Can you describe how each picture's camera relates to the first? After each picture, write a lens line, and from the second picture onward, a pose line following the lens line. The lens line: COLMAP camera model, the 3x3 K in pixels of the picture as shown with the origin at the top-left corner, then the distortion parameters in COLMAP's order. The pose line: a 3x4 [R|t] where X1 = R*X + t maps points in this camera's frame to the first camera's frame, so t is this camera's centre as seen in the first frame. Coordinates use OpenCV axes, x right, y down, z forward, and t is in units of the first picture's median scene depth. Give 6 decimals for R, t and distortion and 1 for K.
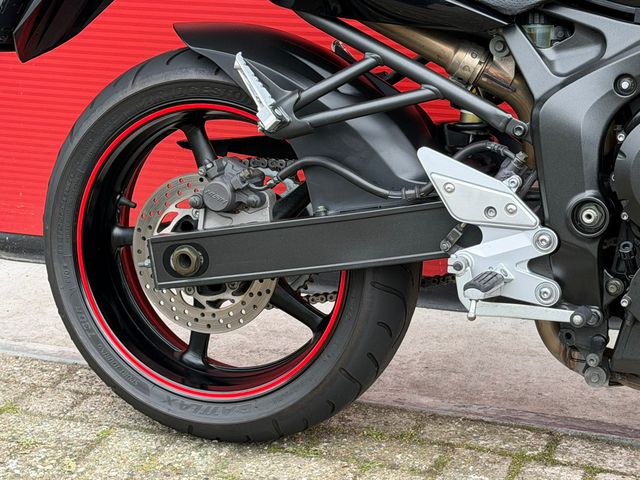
lens RADIAL K [[1519.1, 0, 317.1], [0, 1519.1, 253.1], [0, 0, 1]] dist [0.079480, 0.627259]
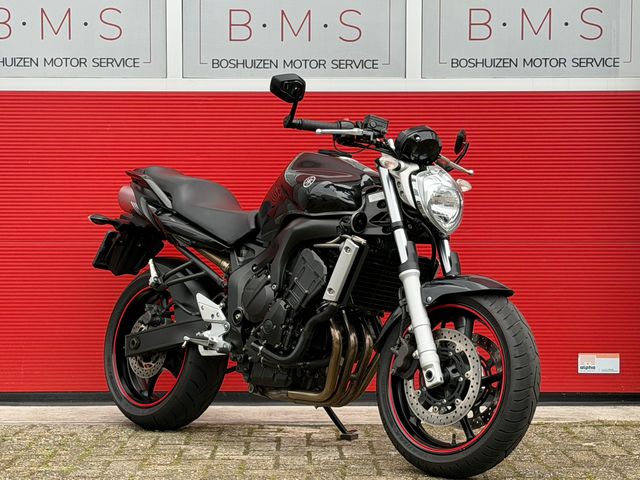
lens RADIAL K [[1519.1, 0, 317.1], [0, 1519.1, 253.1], [0, 0, 1]] dist [0.079480, 0.627259]
pose [[0.904479, 0.030376, -0.425436, 1.279146], [-0.158590, 0.949898, -0.269340, 0.502695], [0.395939, 0.311082, 0.863979, -1.121189]]
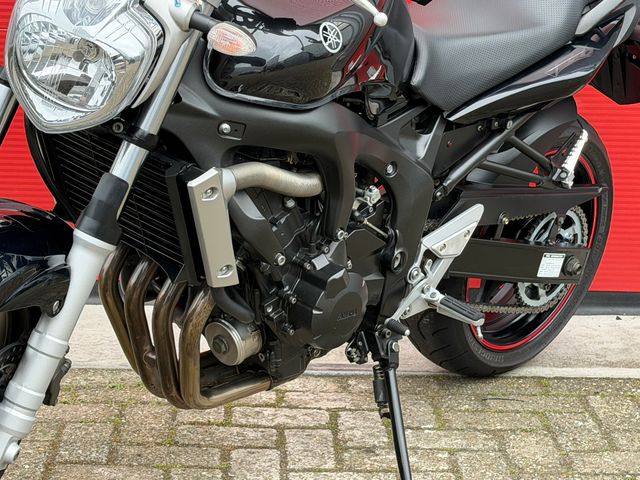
lens RADIAL K [[1499.9, 0, 297.0], [0, 1499.9, 230.8], [0, 0, 1]] dist [0.104206, 0.364564]
pose [[0.910697, 0.137842, -0.389397, 0.685650], [-0.175011, 0.982647, -0.061457, 0.031490], [0.374168, 0.124118, 0.919018, -0.159180]]
